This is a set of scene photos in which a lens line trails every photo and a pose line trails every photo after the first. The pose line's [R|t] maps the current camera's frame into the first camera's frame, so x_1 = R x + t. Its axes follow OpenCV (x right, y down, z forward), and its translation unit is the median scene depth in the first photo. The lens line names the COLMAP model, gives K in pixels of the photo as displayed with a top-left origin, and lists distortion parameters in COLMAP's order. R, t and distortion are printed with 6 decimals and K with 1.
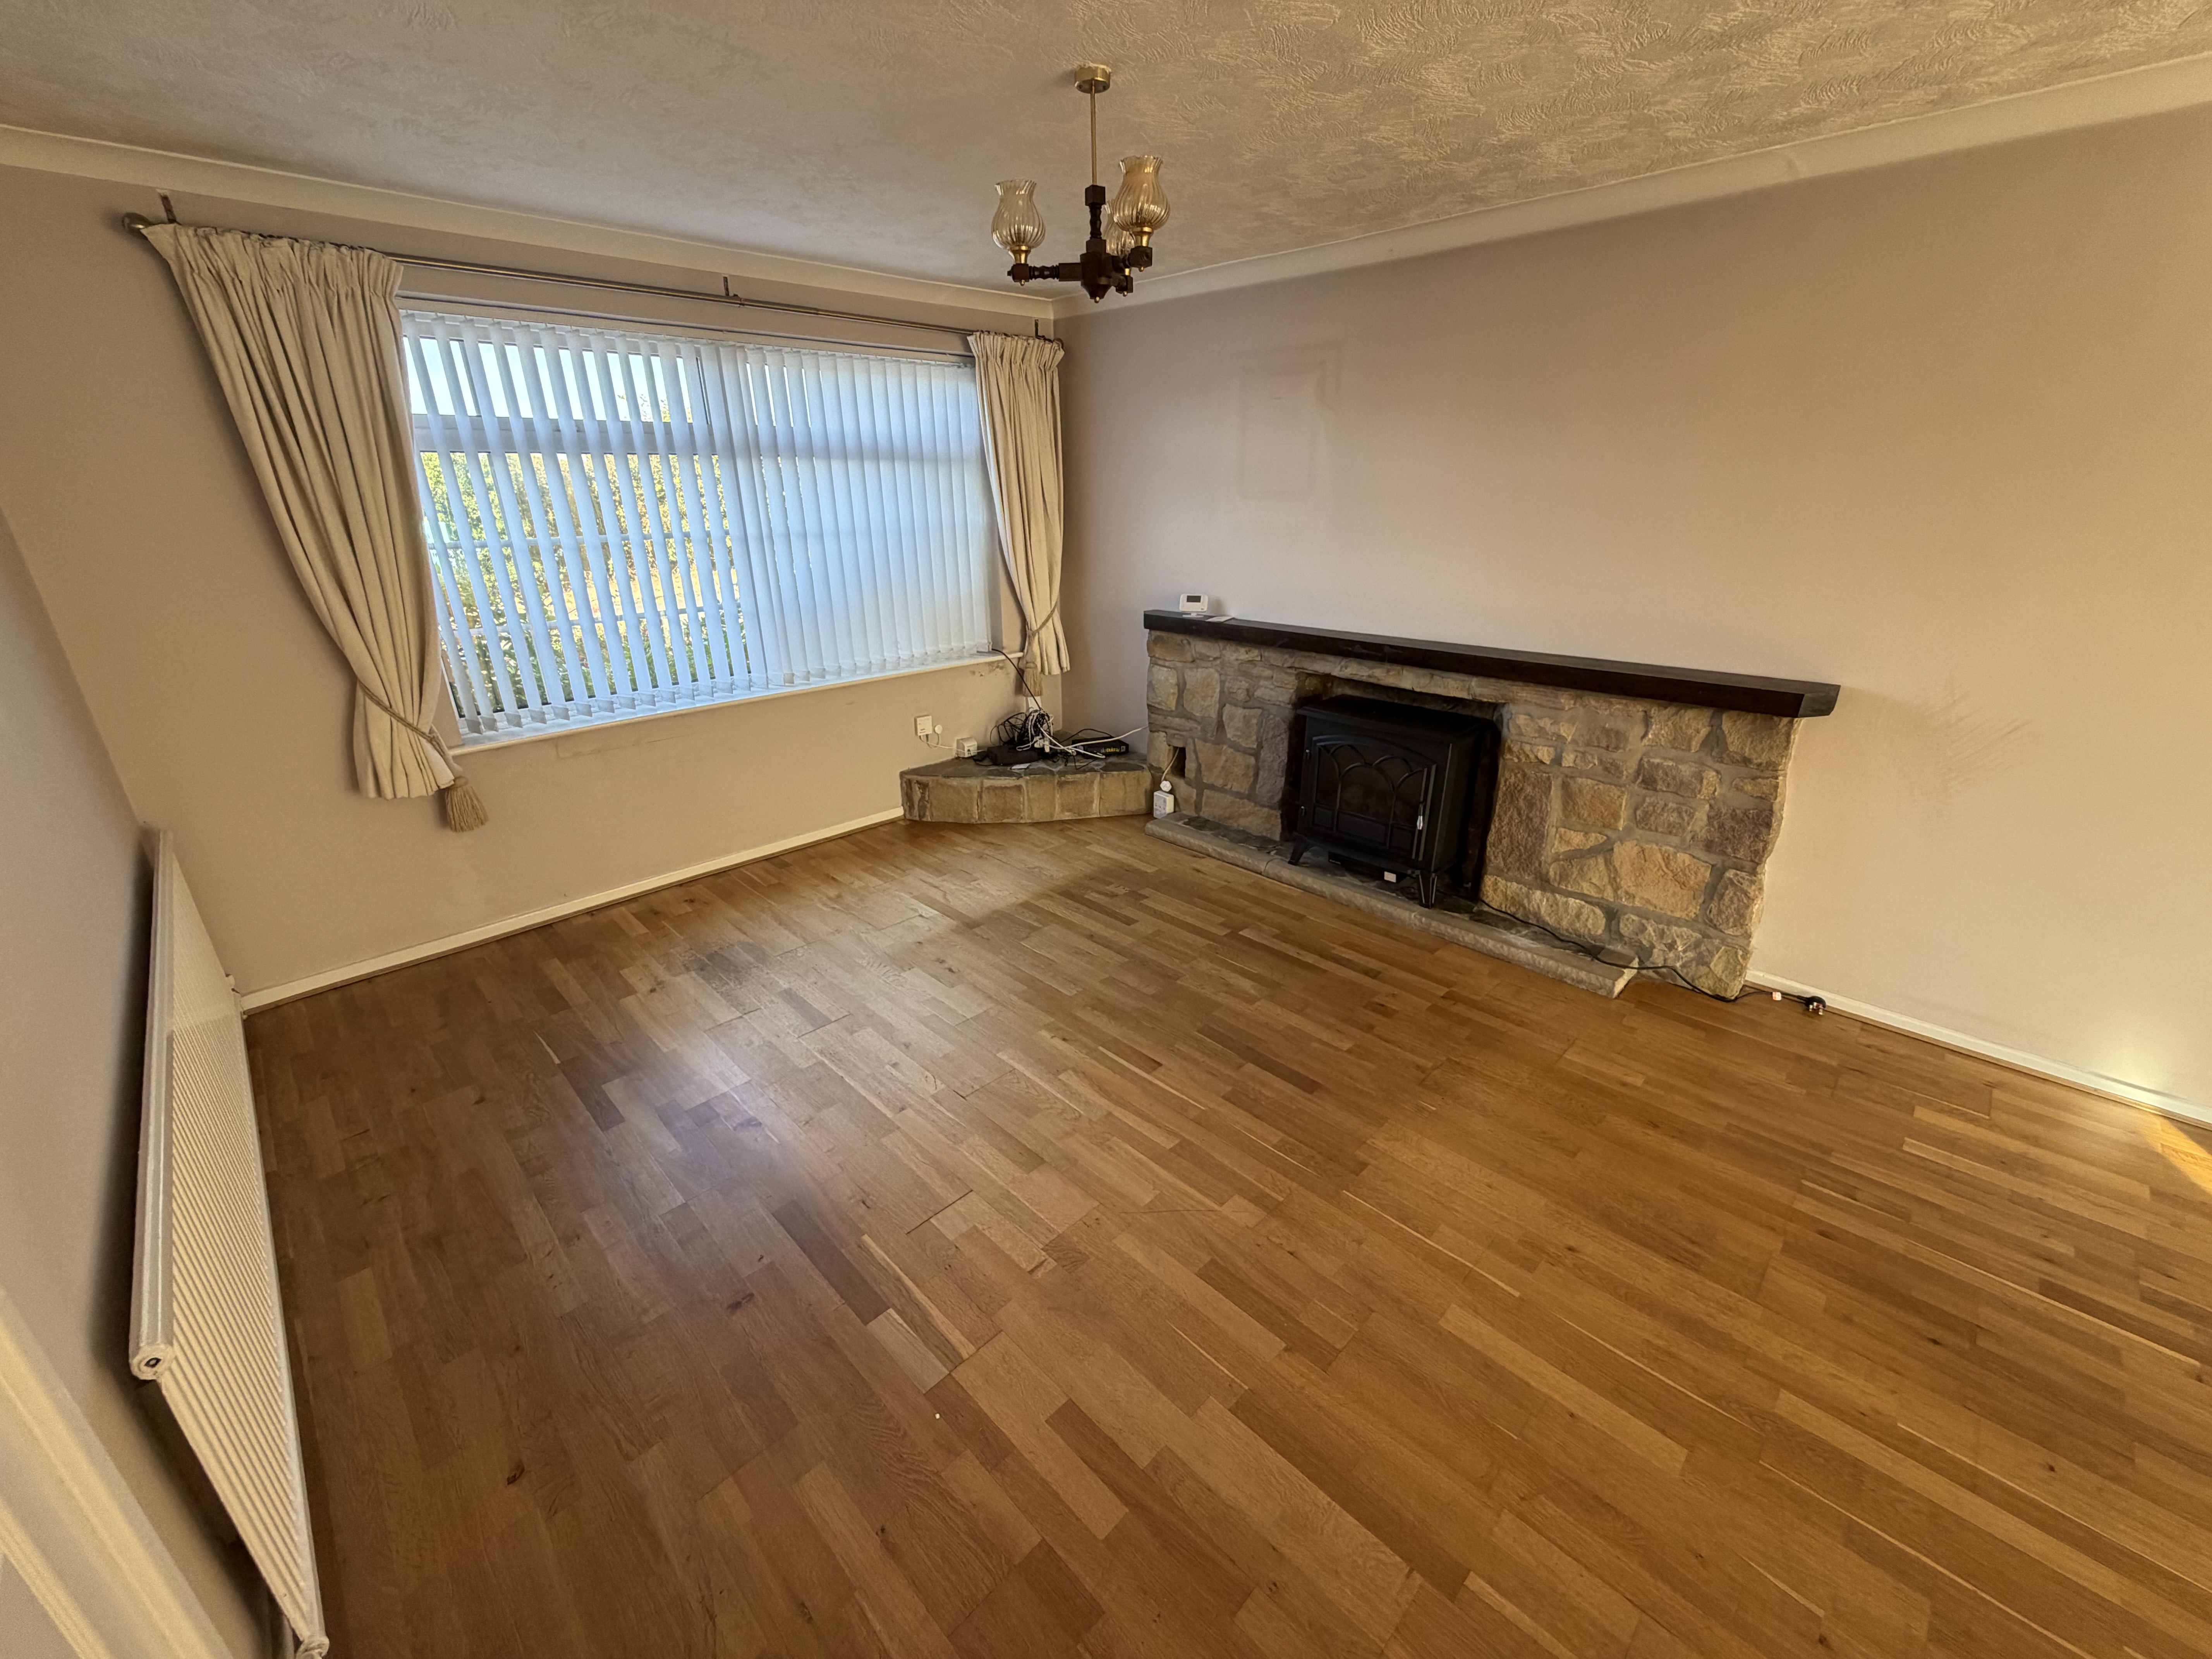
lens RADIAL K [[887.2, 0, 1110.1], [0, 887.2, 822.9], [0, 0, 1]] dist [0.004758, 0.000389]
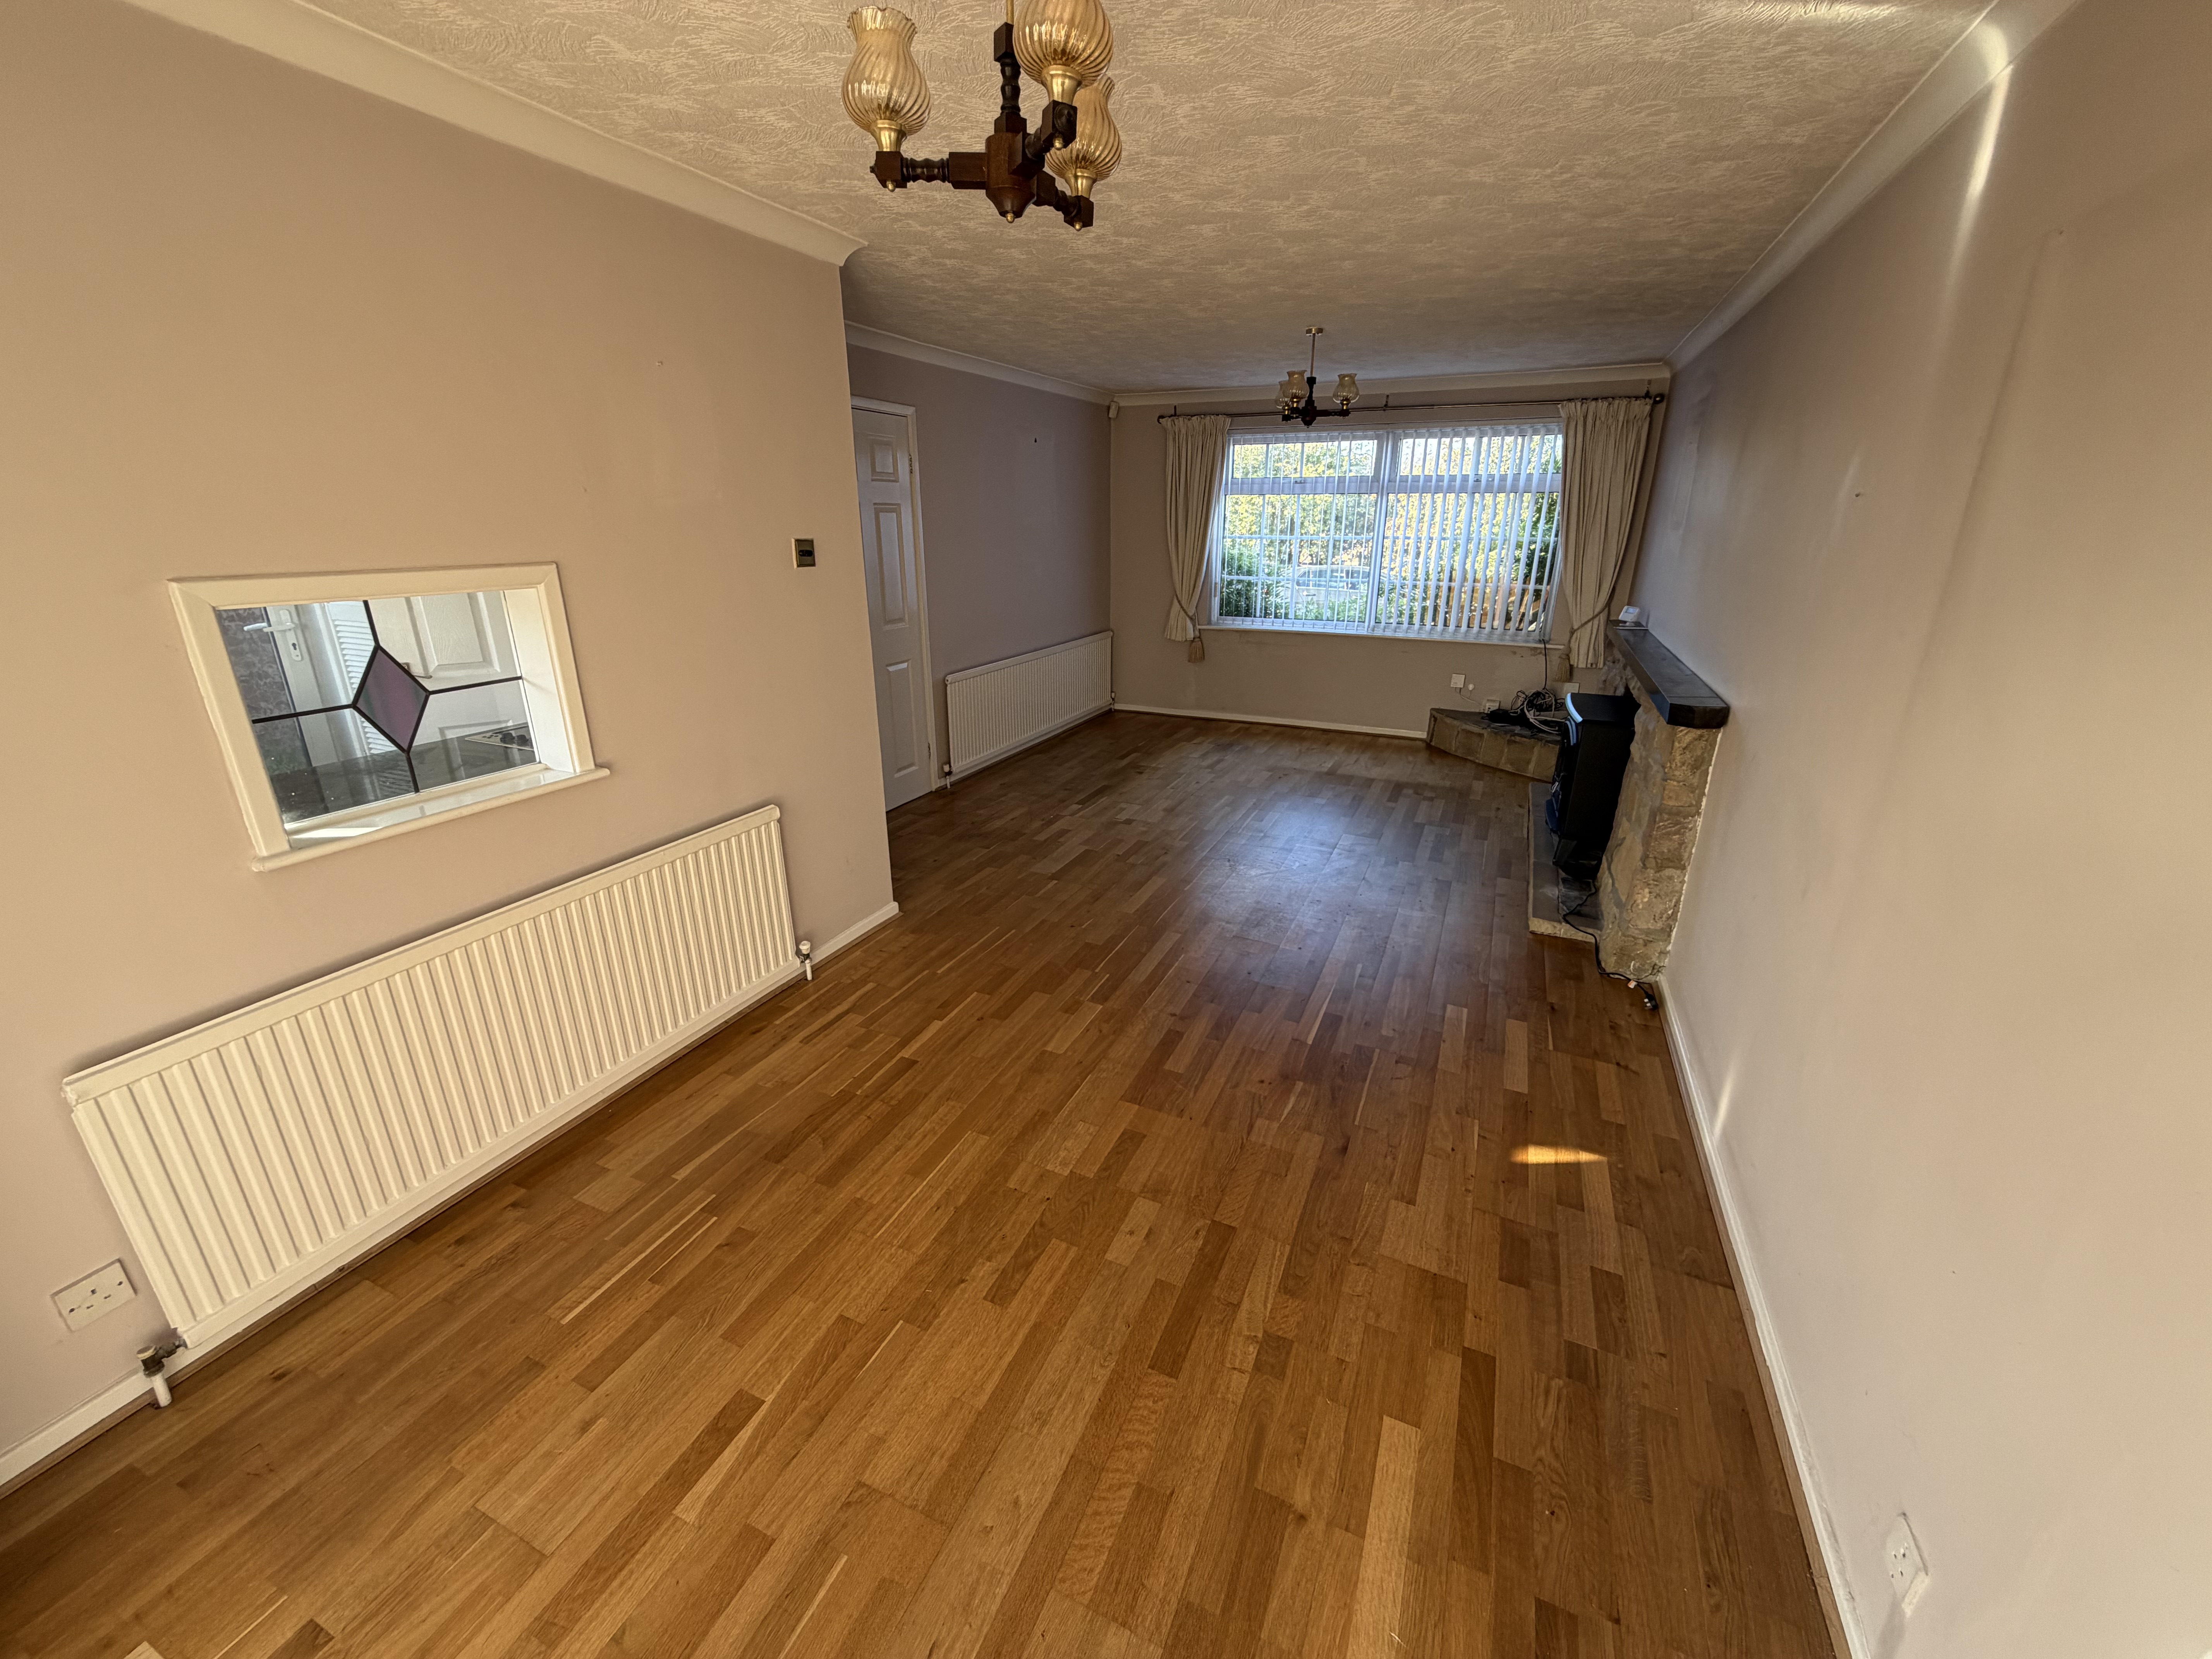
lens RADIAL K [[887.2, 0, 1109.1], [0, 887.2, 830.7], [0, 0, 1]] dist [0.004758, 0.000389]
pose [[0.359897, 0.327844, -0.873494, 1.323745], [-0.342222, 0.917361, 0.203306, 0.017461], [0.867962, 0.225760, 0.442351, -0.080301]]
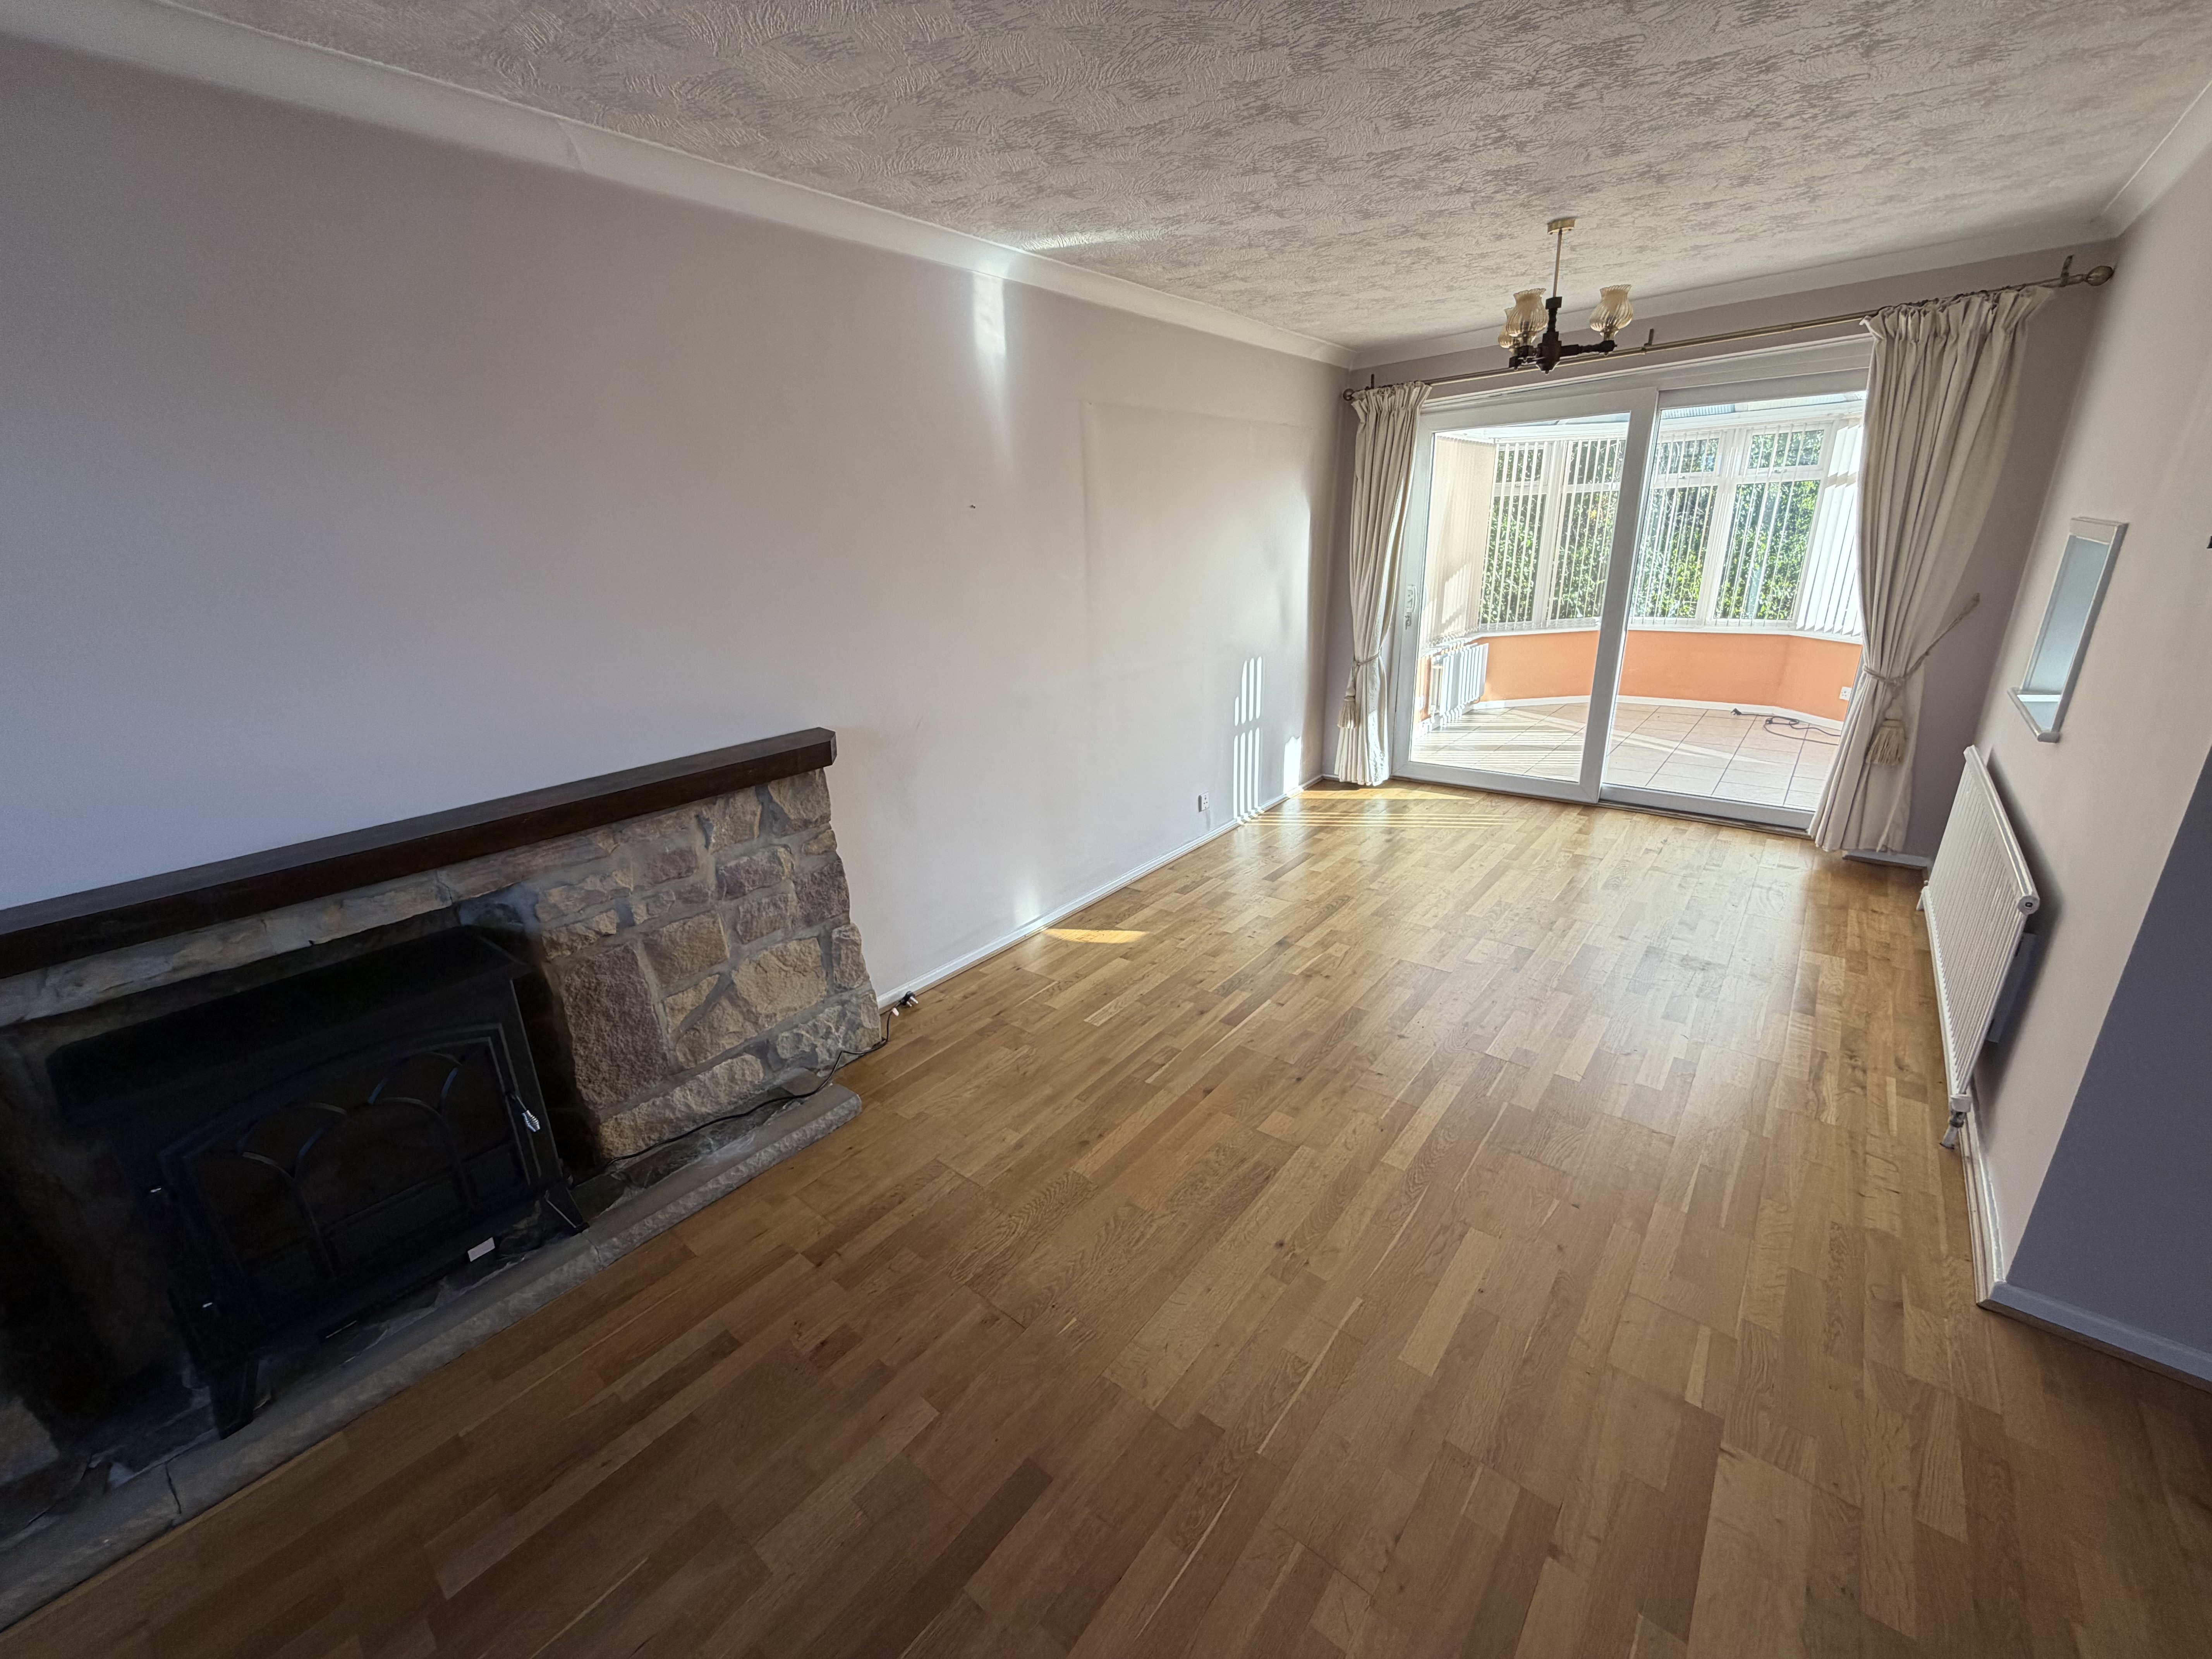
lens RADIAL K [[887.2, 0, 1097.4], [0, 887.2, 822.4], [0, 0, 1]] dist [0.004758, 0.000389]
pose [[-0.092671, -0.308023, 0.946855, -0.181852], [0.385959, 0.865486, 0.319328, -0.226057], [-0.917849, 0.395040, 0.038679, 0.611960]]
